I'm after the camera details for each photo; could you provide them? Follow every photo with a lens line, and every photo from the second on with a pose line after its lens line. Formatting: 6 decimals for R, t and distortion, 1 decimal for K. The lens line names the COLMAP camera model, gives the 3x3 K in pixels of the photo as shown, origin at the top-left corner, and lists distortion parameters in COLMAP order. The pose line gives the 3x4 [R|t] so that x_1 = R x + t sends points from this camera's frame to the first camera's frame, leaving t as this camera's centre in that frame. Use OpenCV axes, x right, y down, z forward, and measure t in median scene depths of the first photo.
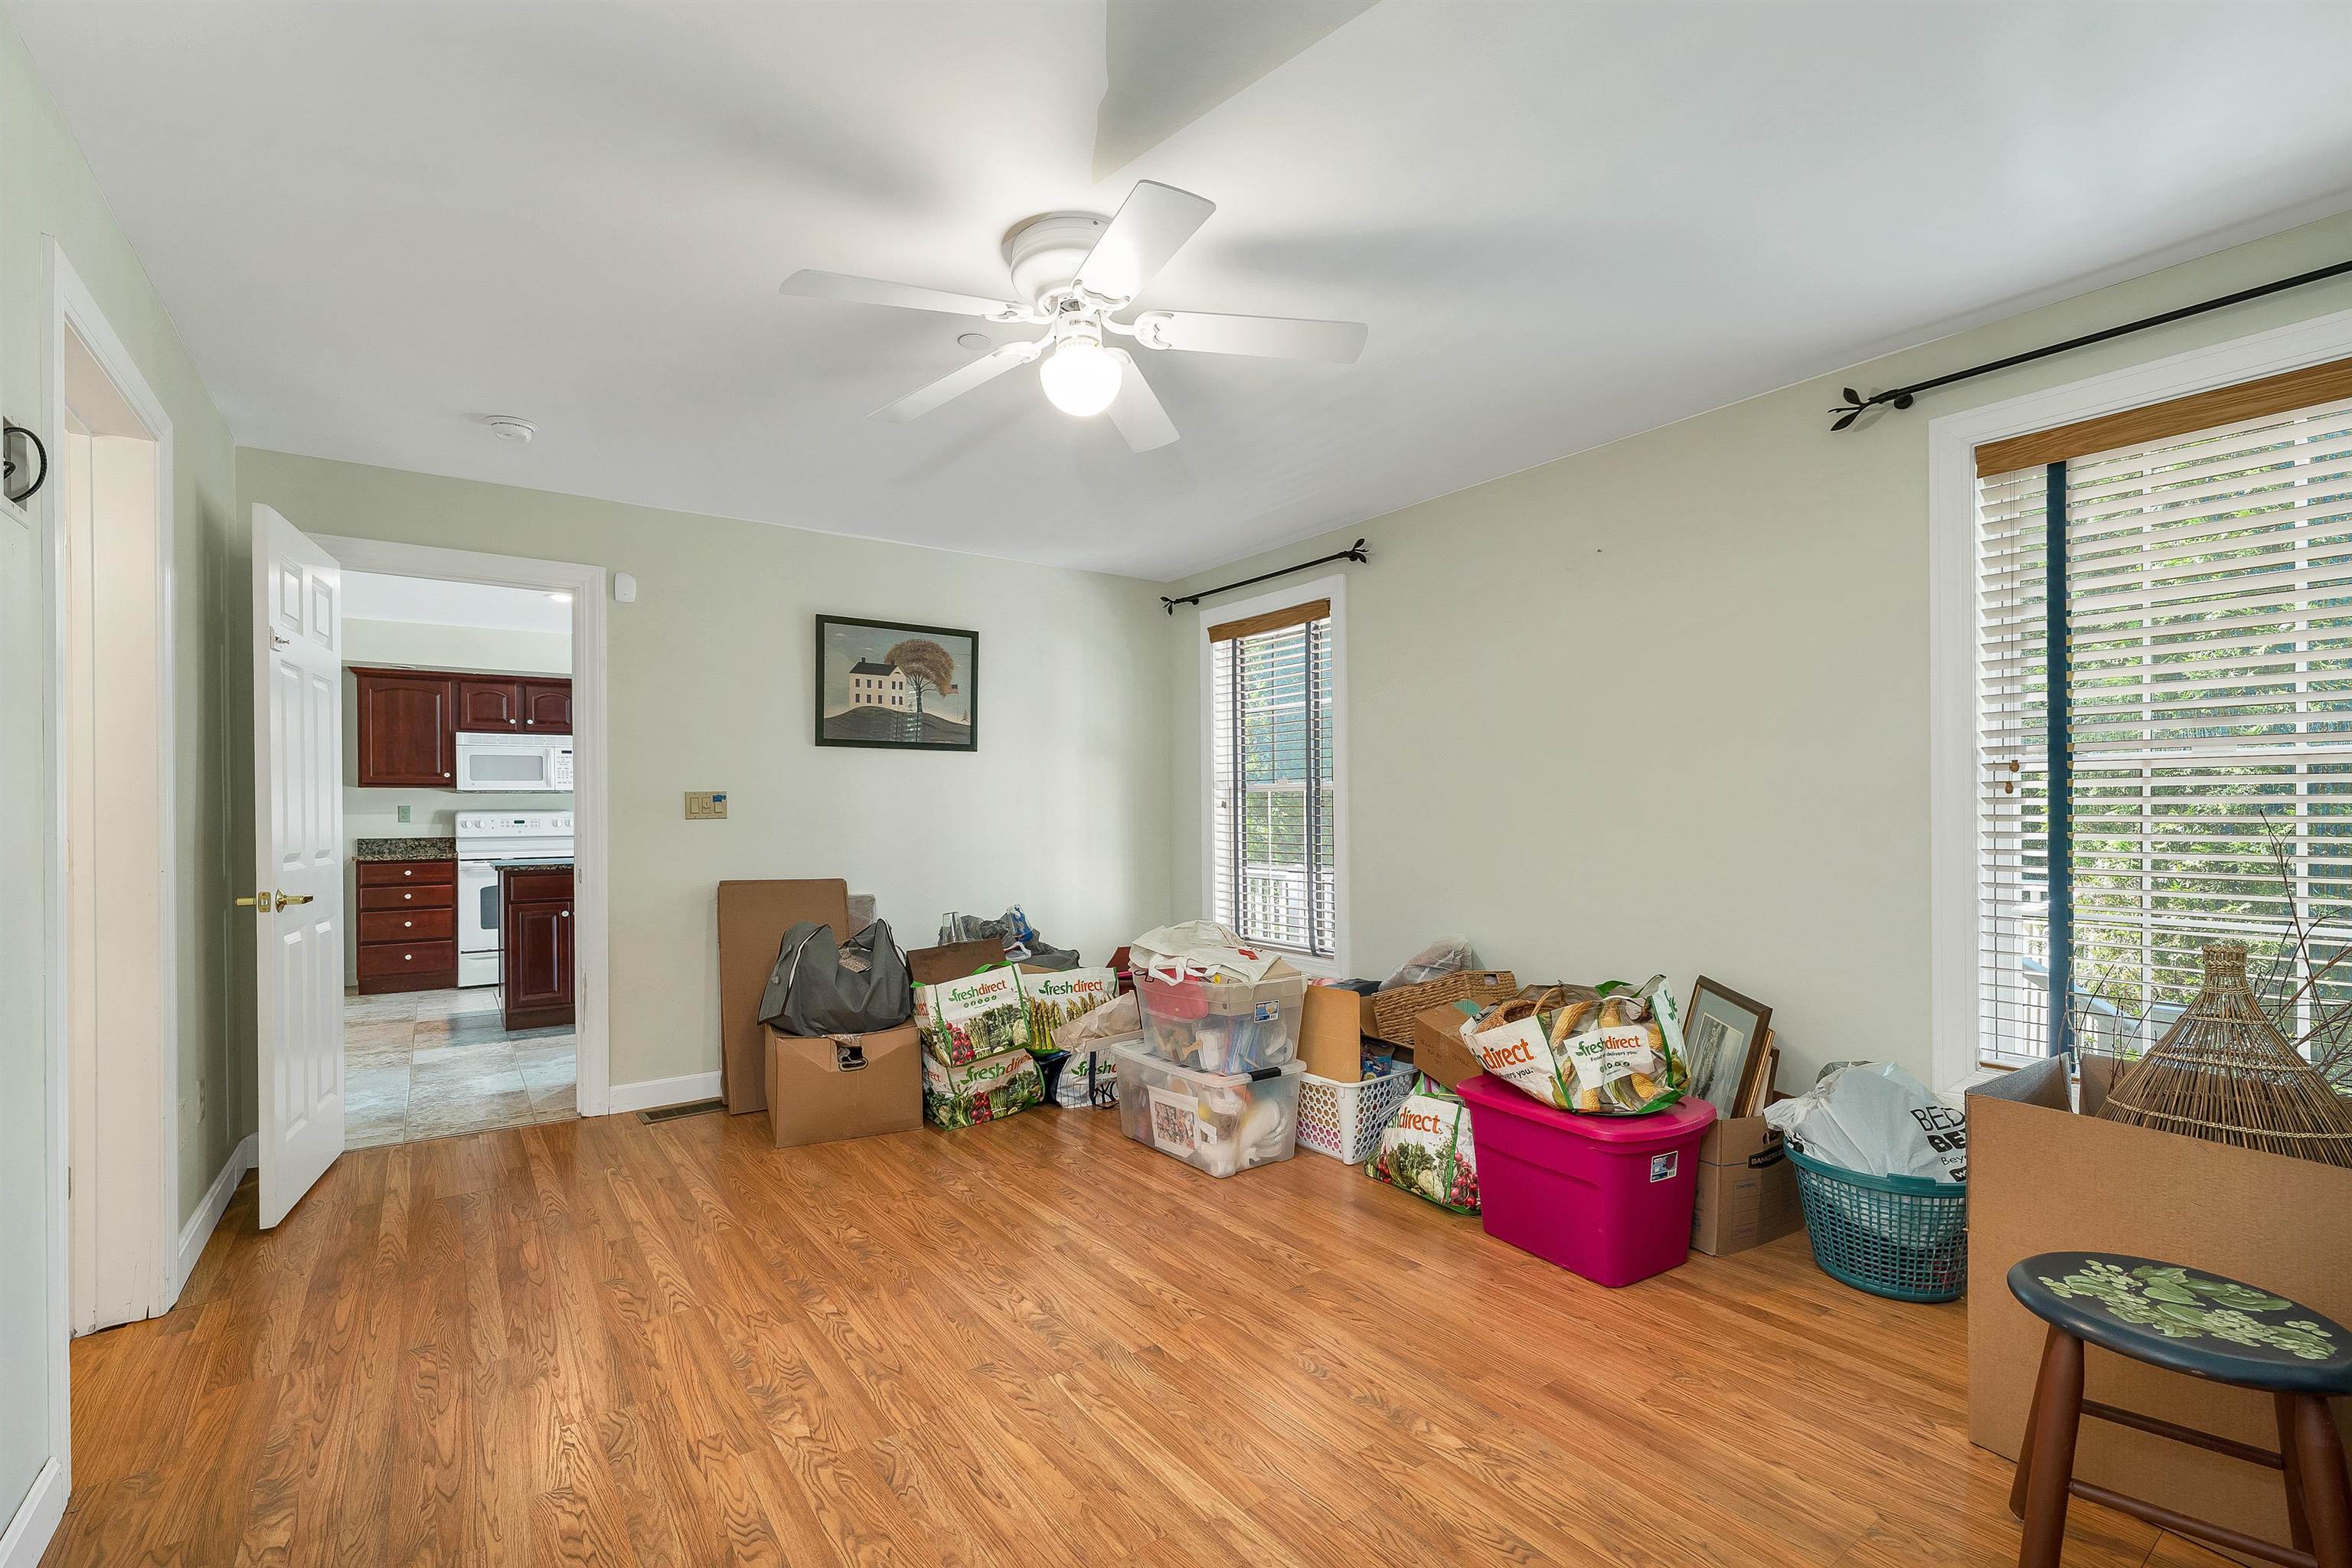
lens RADIAL K [[1024.1, 0, 1159.8], [0, 1024.1, 820.0], [0, 0, 1]] dist [0.003418, 0.000148]
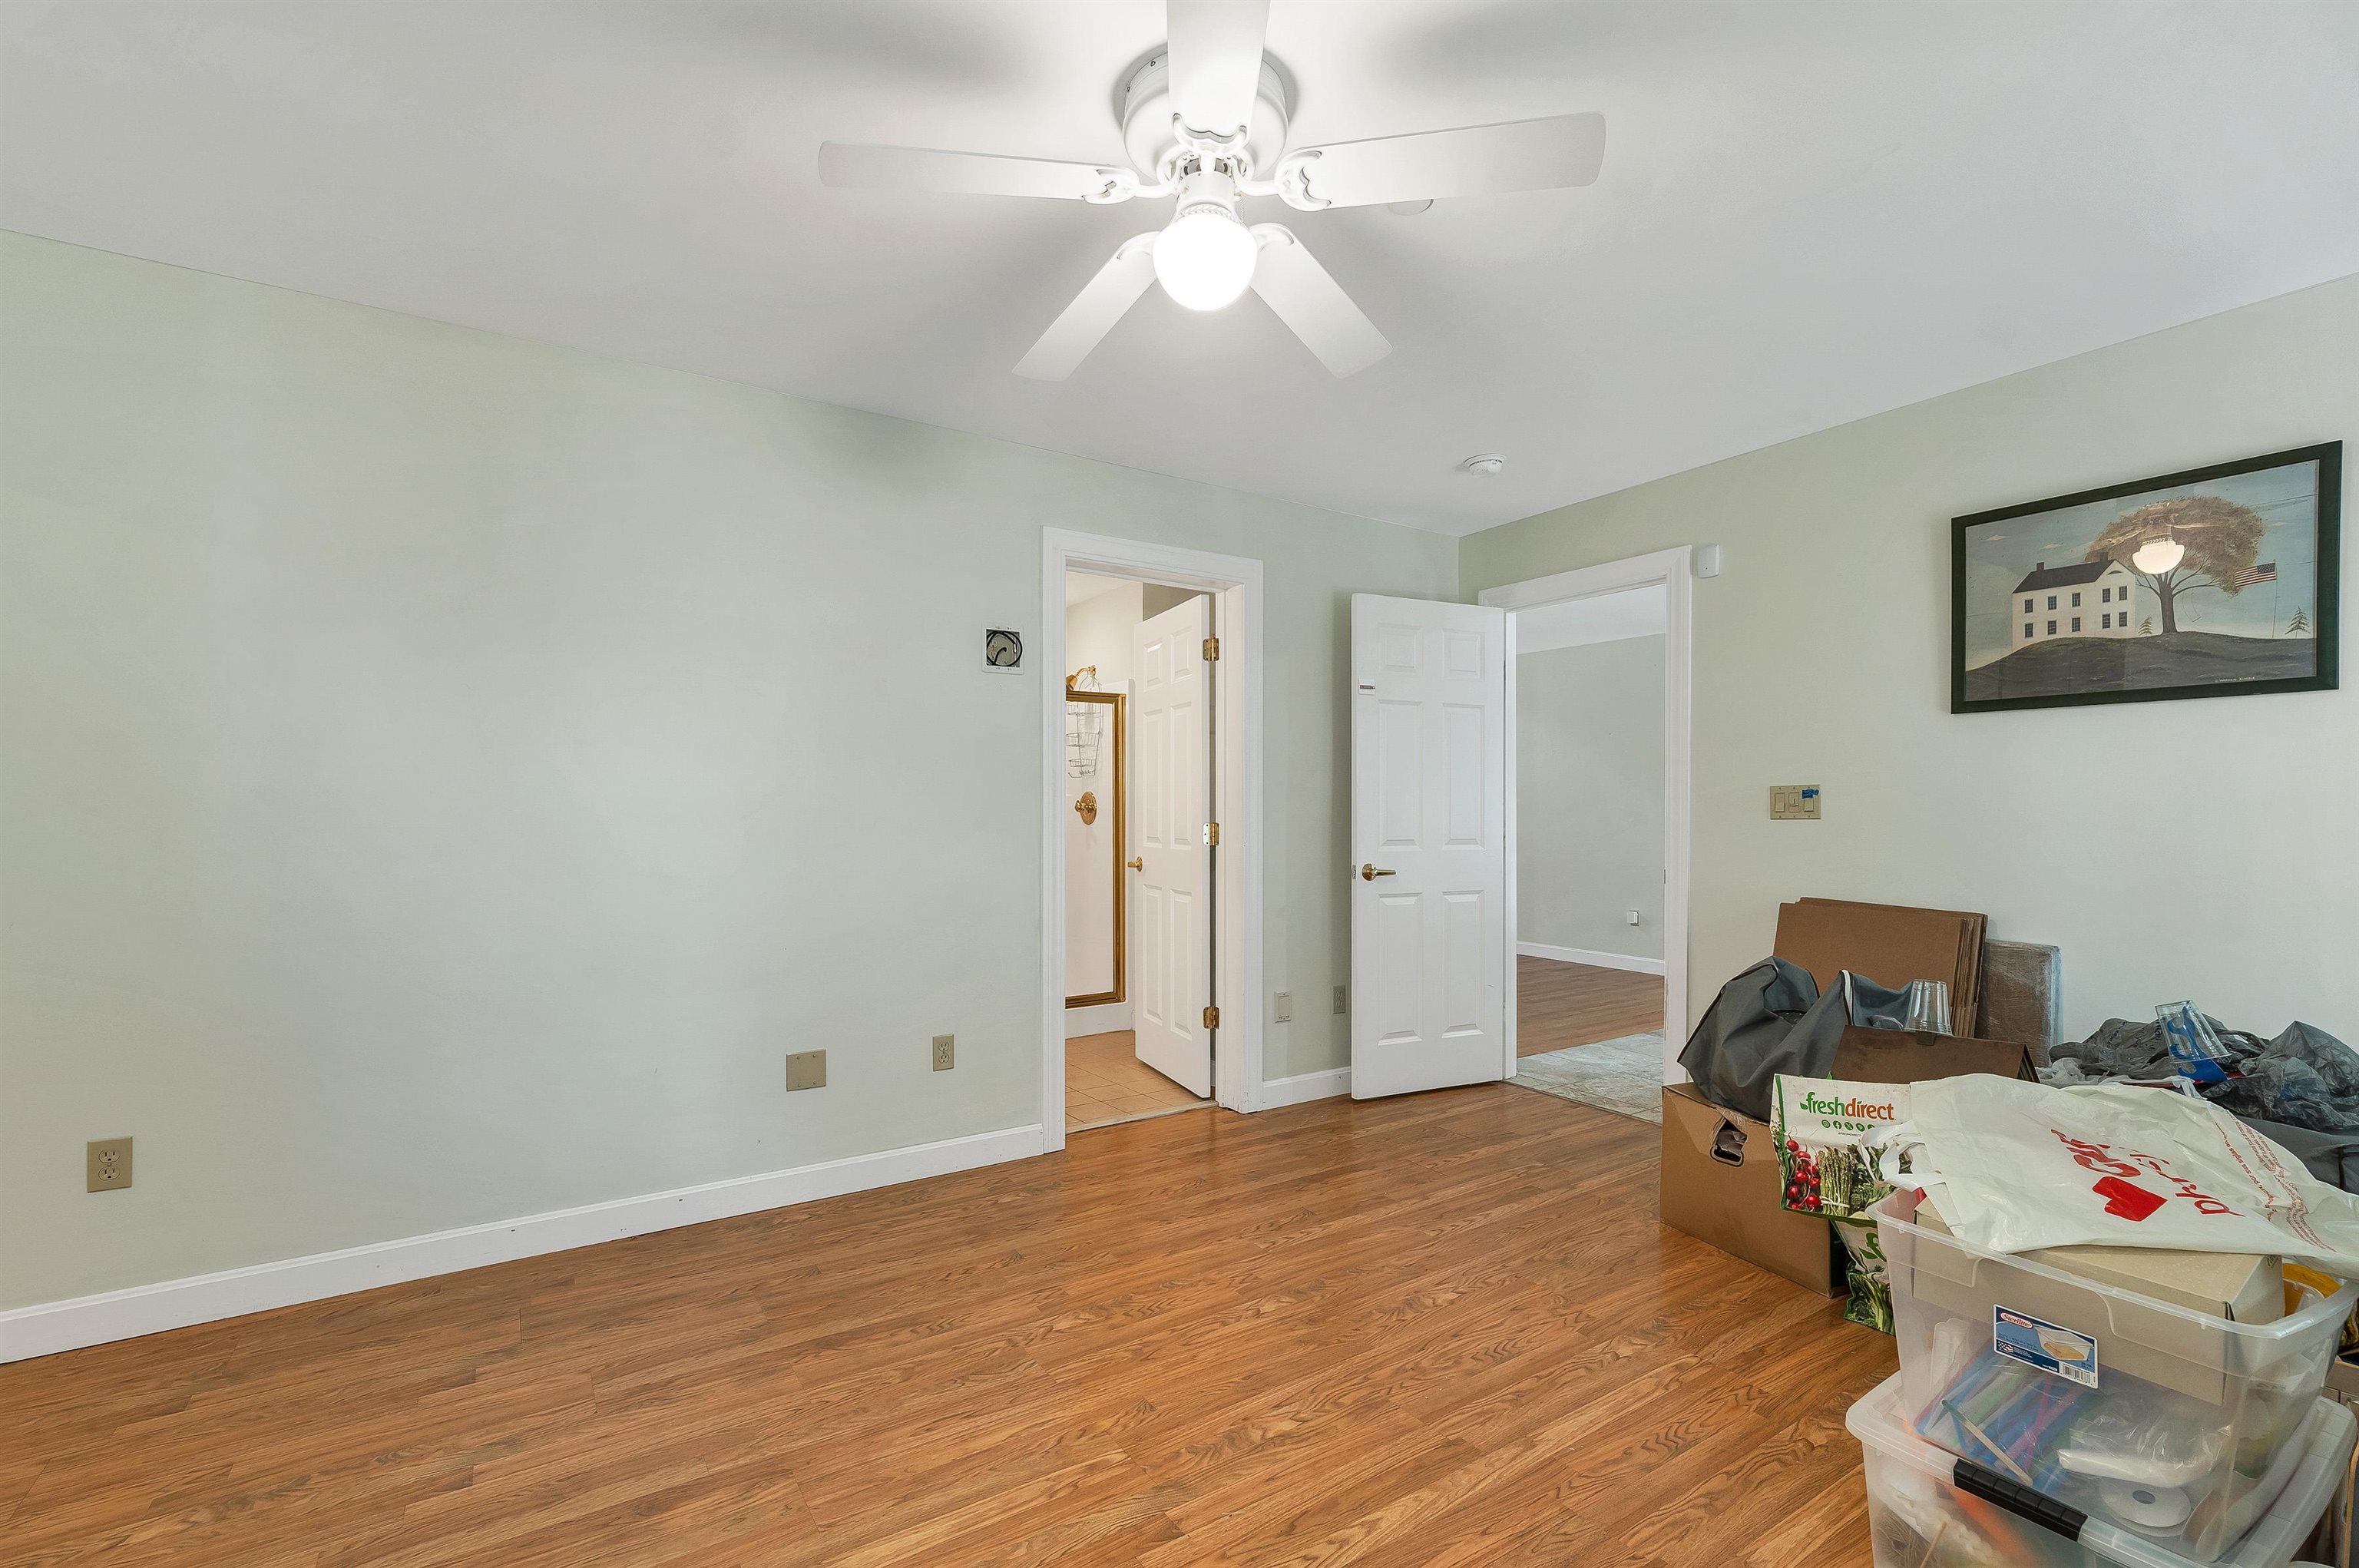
lens RADIAL K [[1027.2, 0, 1163.2], [0, 1027.2, 820.1], [0, 0, 1]] dist [0.003418, 0.000148]
pose [[-0.042739, 0.016508, -0.998950, 0.392326], [-0.007867, 0.999827, 0.016859, -0.009855], [0.999055, 0.008579, -0.042602, 0.541578]]
